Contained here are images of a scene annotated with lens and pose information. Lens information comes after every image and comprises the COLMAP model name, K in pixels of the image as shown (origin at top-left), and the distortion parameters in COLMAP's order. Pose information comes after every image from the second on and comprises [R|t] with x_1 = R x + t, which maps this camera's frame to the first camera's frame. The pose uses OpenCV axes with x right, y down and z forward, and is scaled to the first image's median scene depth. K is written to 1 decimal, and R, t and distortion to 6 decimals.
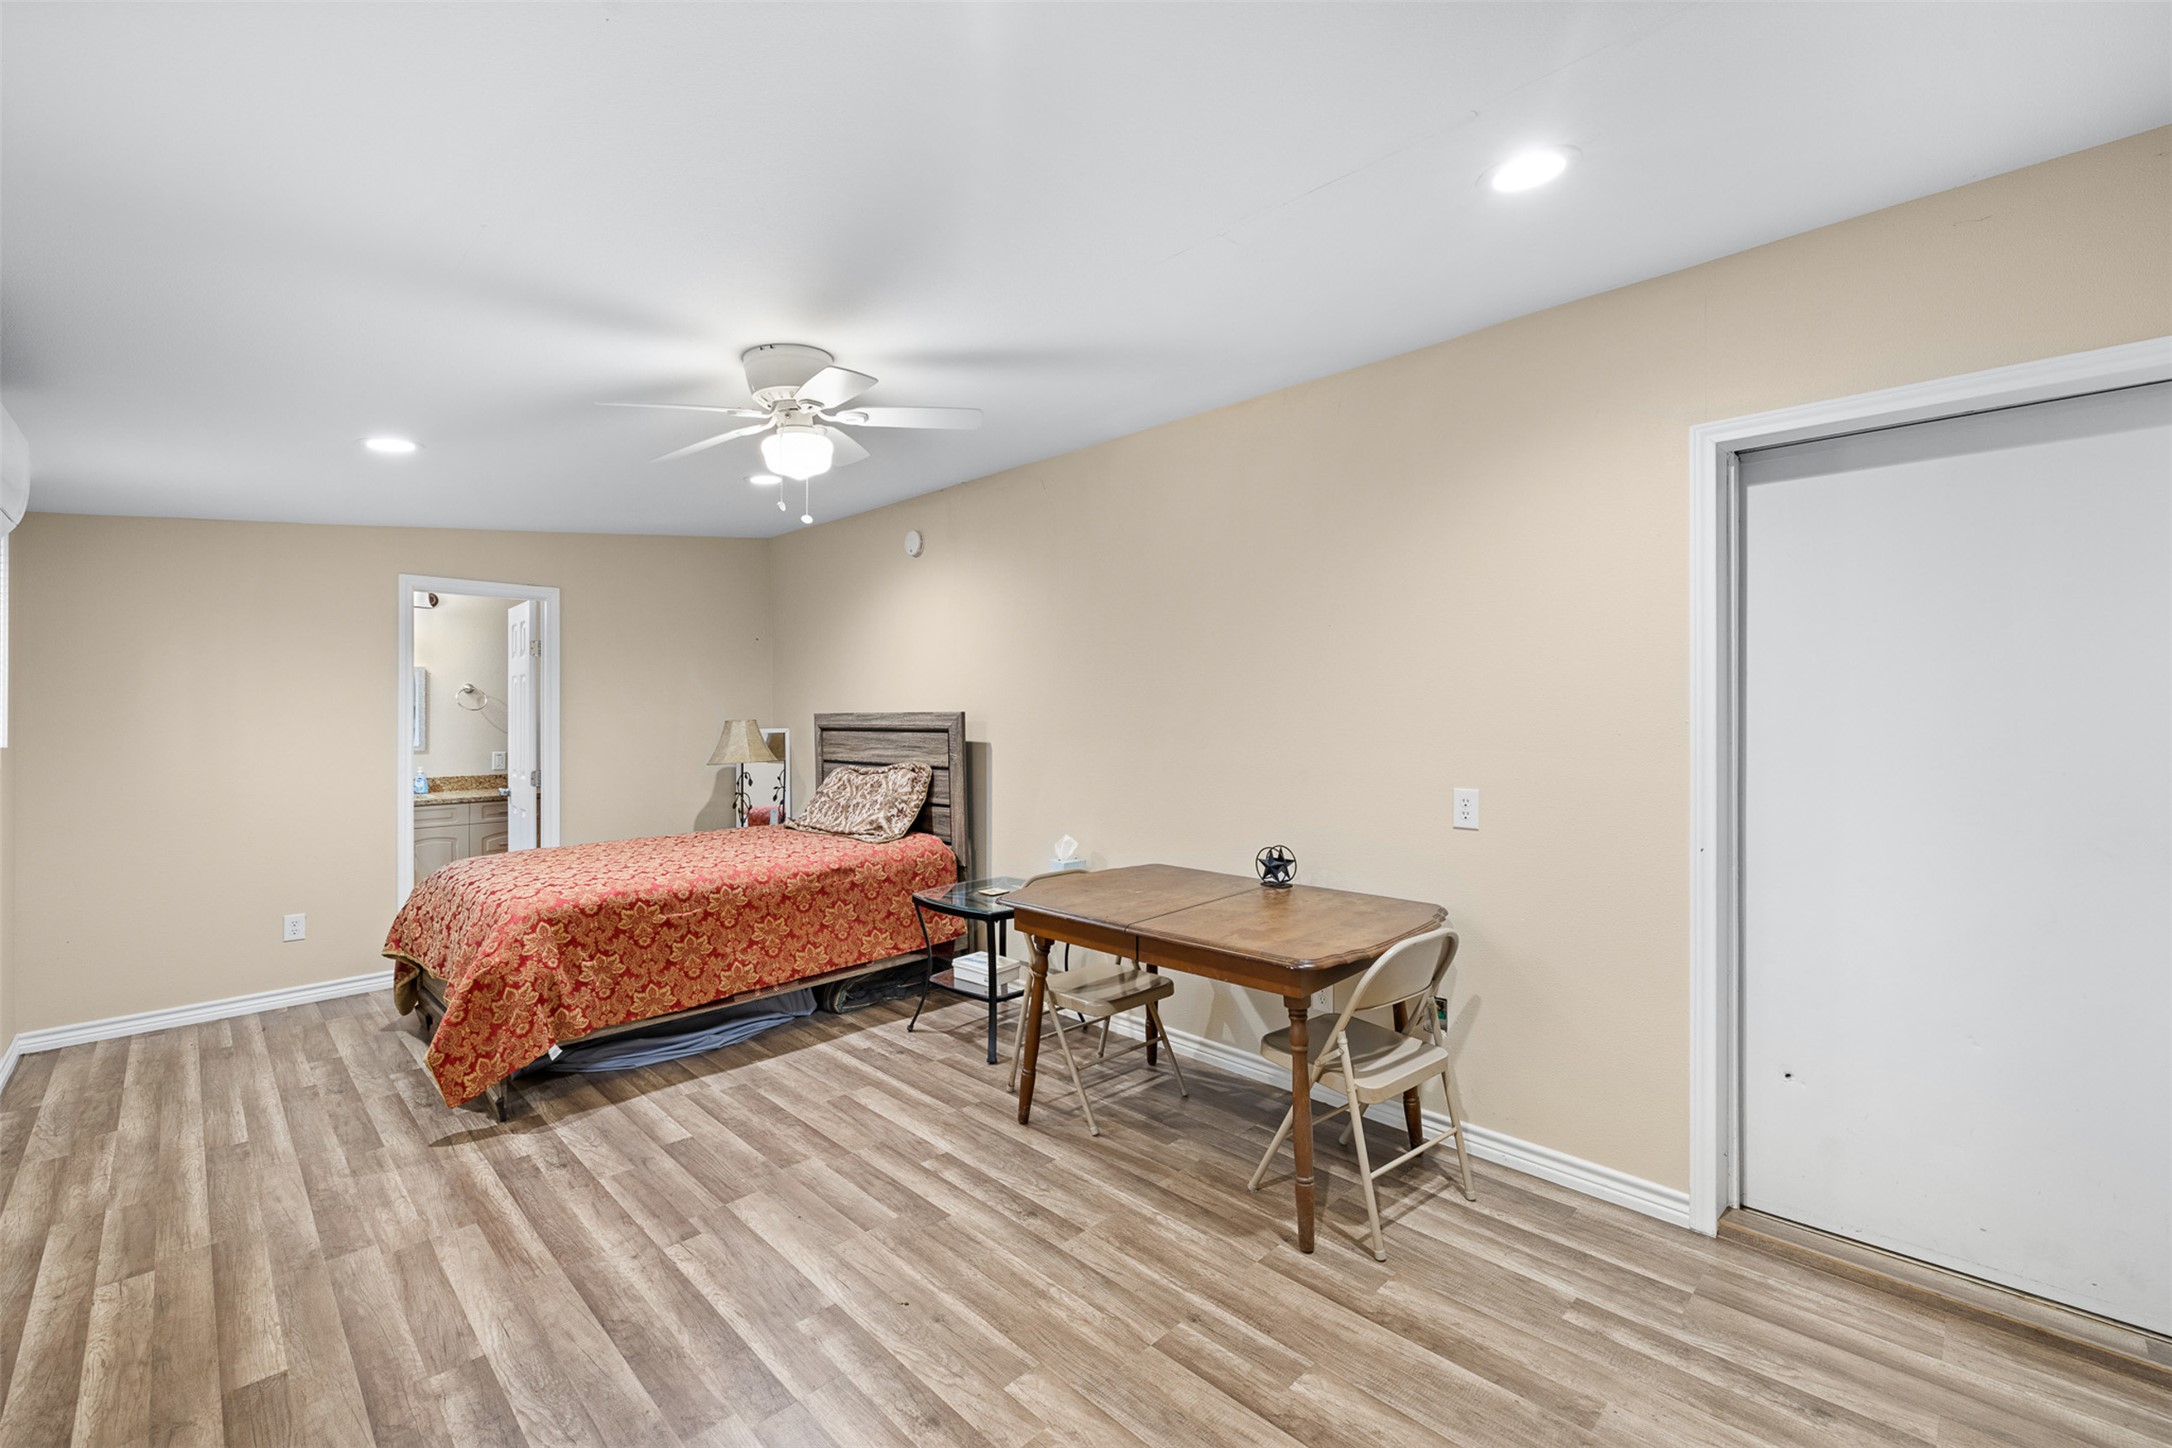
lens RADIAL K [[911.0, 0, 1076.5], [0, 911.0, 721.5], [0, 0, 1]] dist [0.002214, 0.000163]
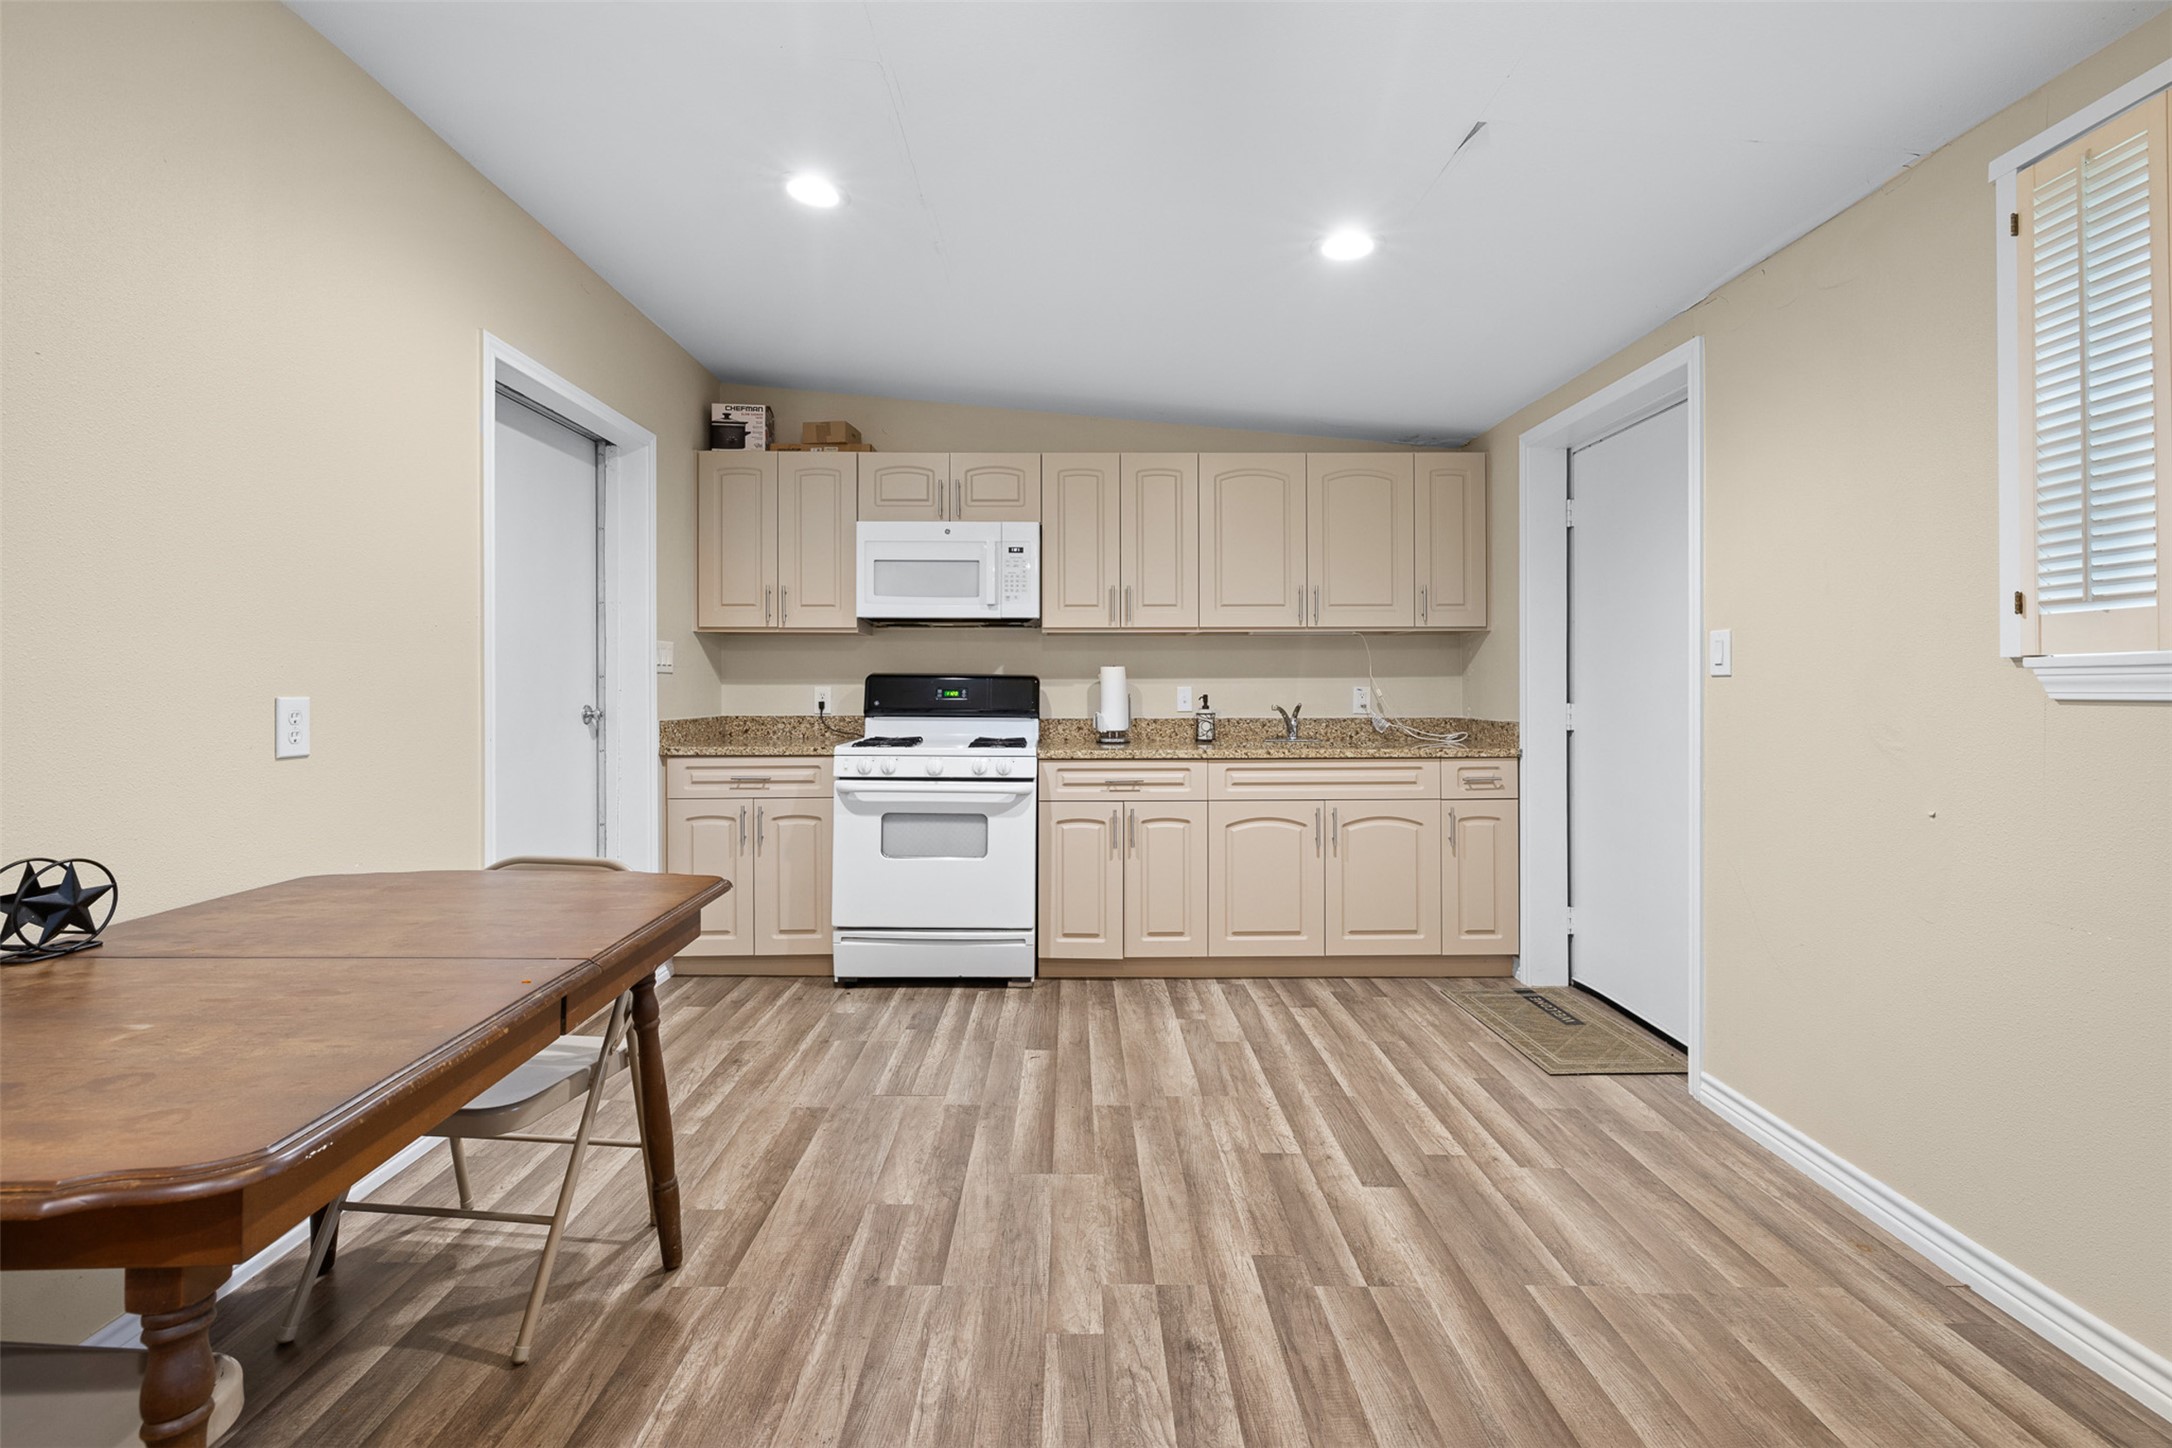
lens RADIAL K [[918.2, 0, 1071.5], [0, 918.2, 682.0], [0, 0, 1]] dist [0.000652, 0.000287]
pose [[-0.711033, 0.006160, 0.703132, -0.579019], [0.008437, 0.999964, -0.000228, 0.087288], [-0.703108, 0.005770, -0.711059, 1.393029]]
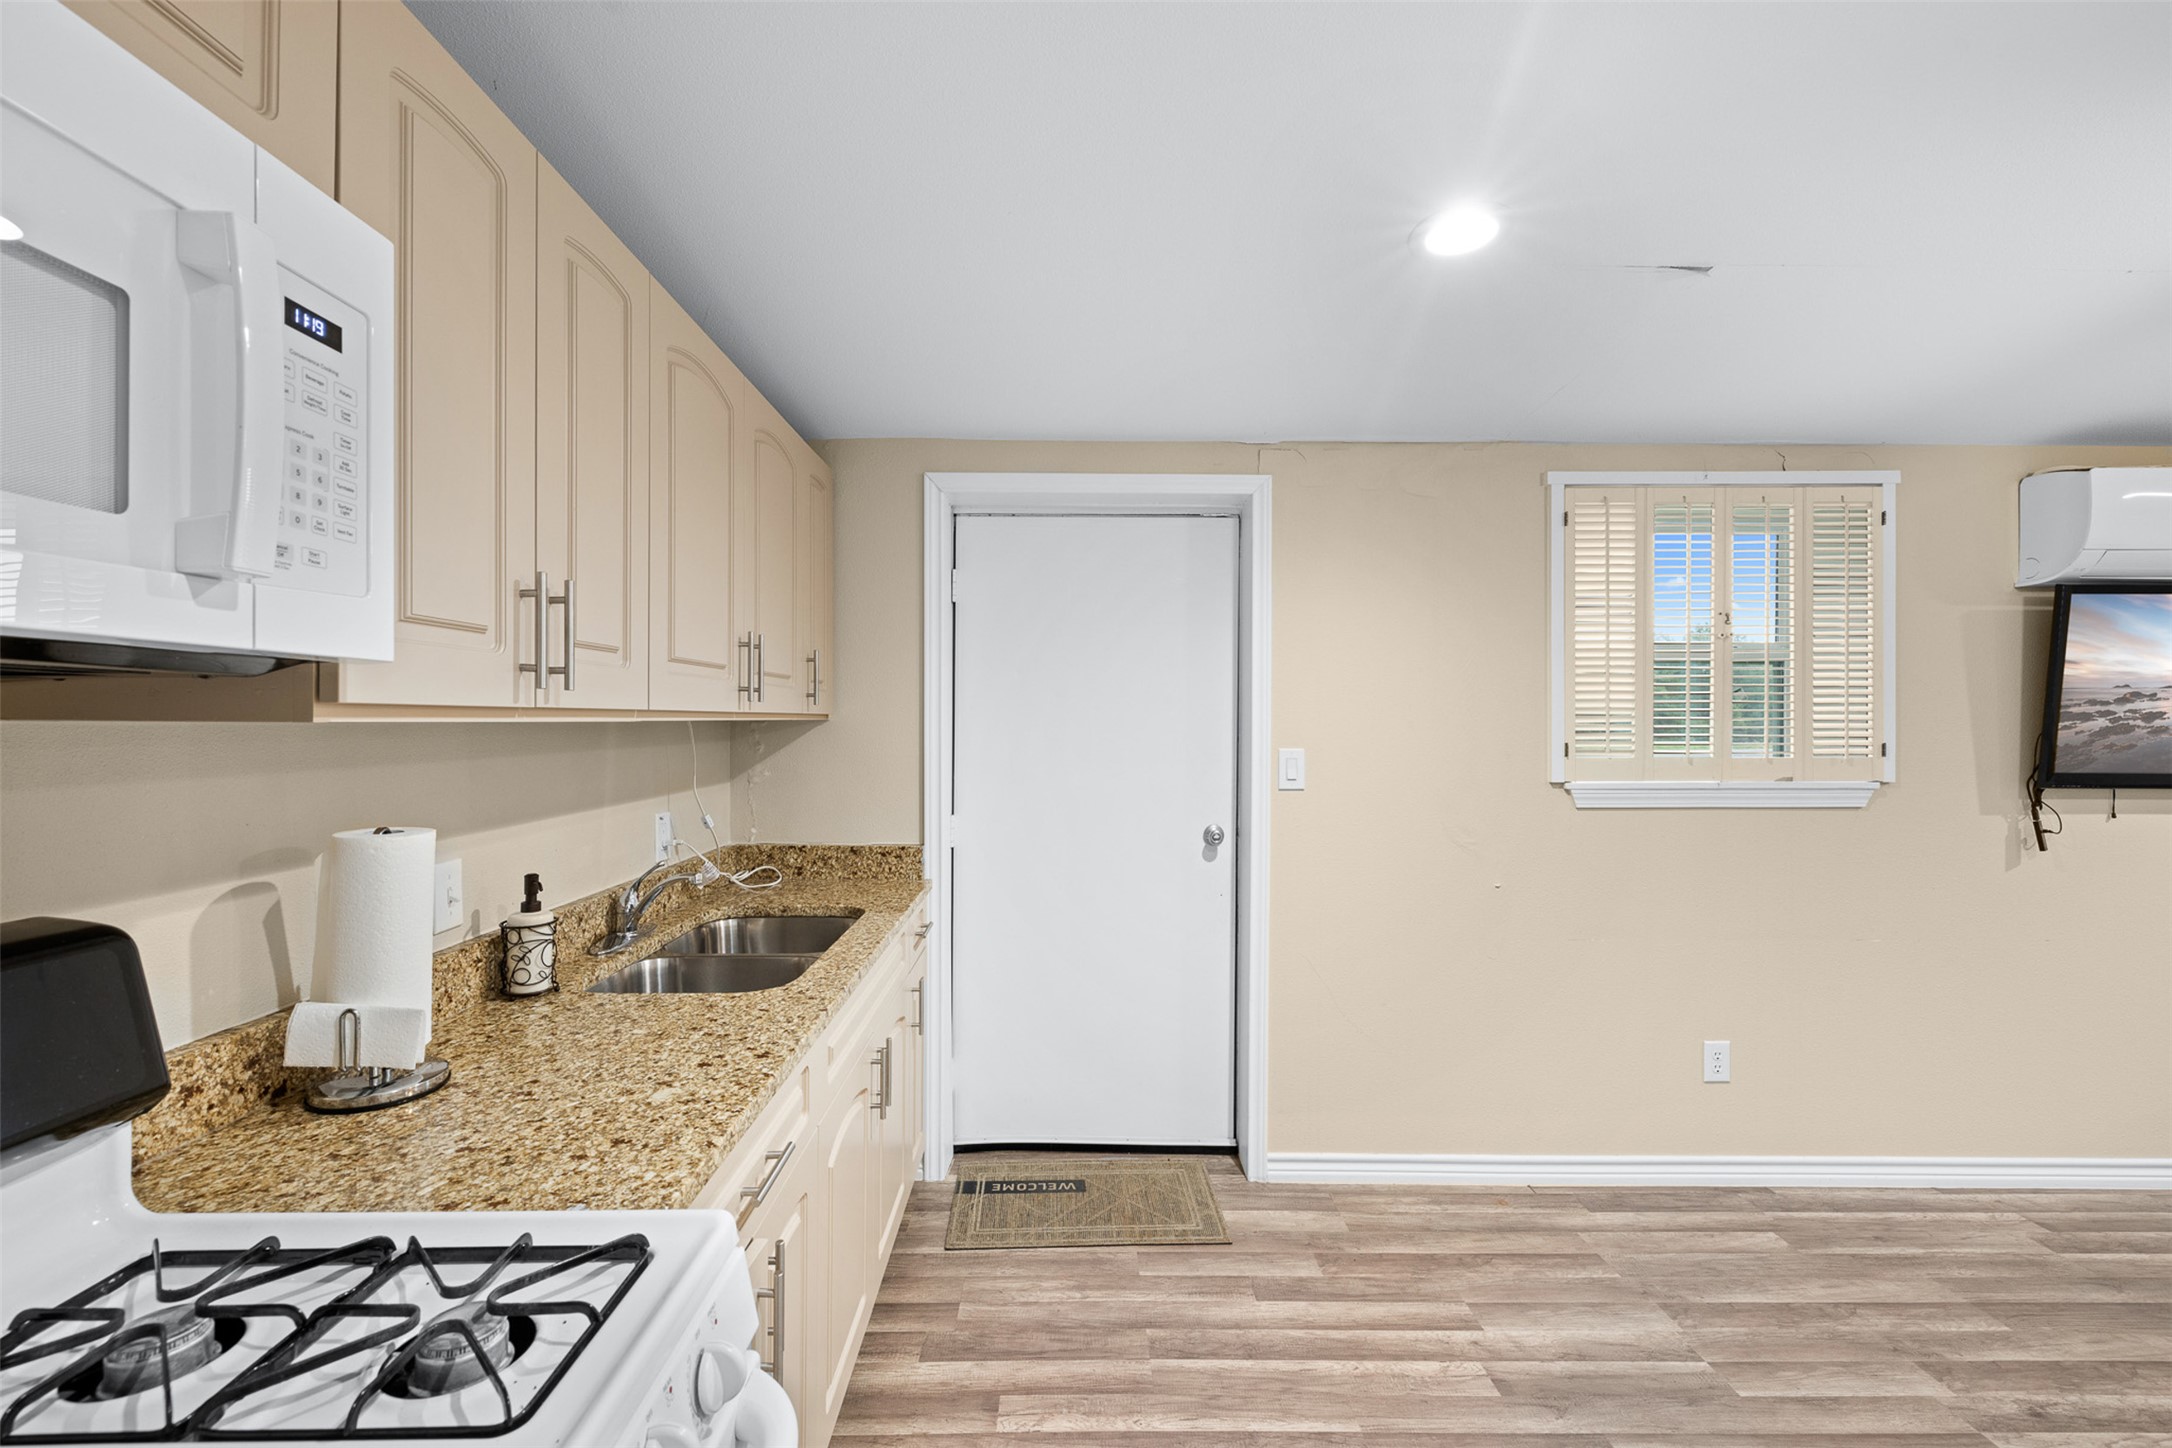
lens RADIAL K [[911.0, 0, 1076.5], [0, 911.0, 721.5], [0, 0, 1]] dist [0.002214, 0.000163]
pose [[-0.699318, 0.000901, -0.714810, 0.765476], [-0.006080, 0.999956, 0.007210, -0.015823], [0.714785, 0.009388, -0.699281, 0.685662]]
